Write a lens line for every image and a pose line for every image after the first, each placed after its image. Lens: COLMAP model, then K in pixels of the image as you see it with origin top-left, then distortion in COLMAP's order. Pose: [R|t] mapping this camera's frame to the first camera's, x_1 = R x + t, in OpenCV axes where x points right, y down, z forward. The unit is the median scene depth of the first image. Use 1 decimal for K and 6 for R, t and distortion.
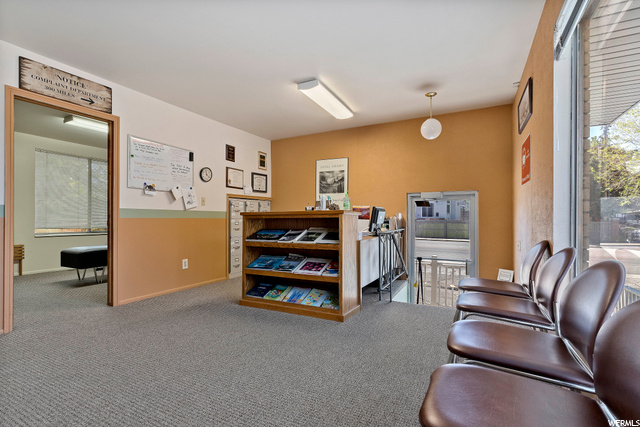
lens RADIAL K [[301.7, 0, 320.0], [0, 301.7, 214.2], [0, 0, 1]] dist [0.000810, -0.000203]
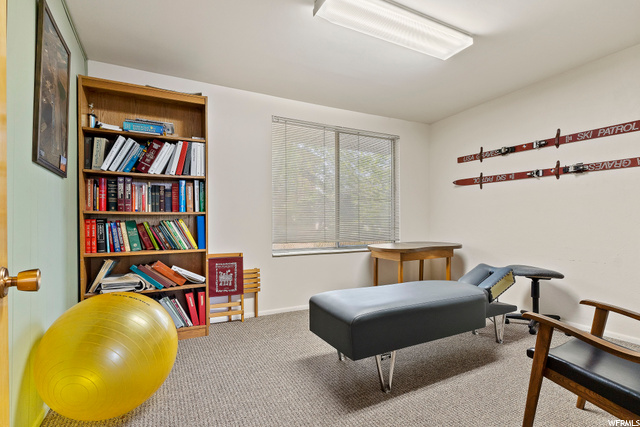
lens RADIAL K [[301.7, 0, 319.9], [0, 301.7, 215.5], [0, 0, 1]] dist [0.000810, -0.000203]
pose [[0.815319, -0.007969, -0.578957, -0.515655], [0.008632, 0.999961, -0.001608, -0.007526], [0.578948, -0.003687, 0.815356, 0.563057]]
